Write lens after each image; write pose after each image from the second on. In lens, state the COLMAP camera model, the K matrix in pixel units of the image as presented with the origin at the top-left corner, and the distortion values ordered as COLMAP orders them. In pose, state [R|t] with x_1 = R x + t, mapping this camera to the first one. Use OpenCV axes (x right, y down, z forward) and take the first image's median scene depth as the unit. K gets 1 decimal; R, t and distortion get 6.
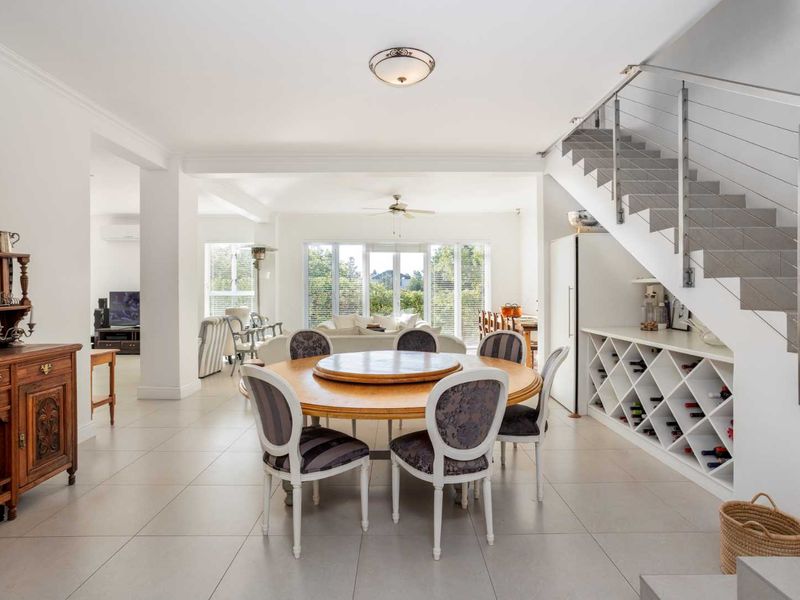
lens RADIAL K [[482.1, 0, 411.1], [0, 482.1, 295.5], [0, 0, 1]] dist [-0.002171, 0.000280]
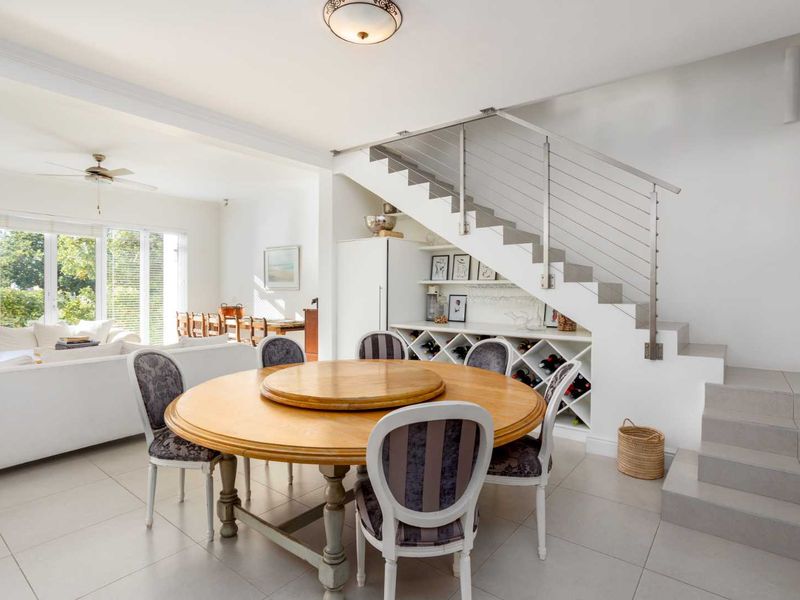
lens RADIAL K [[468.9, 0, 390.2], [0, 468.9, 300.2], [0, 0, 1]] dist [-0.002711, -0.000120]
pose [[0.608494, -0.014197, 0.793431, -0.517907], [0.002871, 0.999873, 0.015689, -0.003340], [-0.793553, -0.007268, 0.608458, 0.376251]]
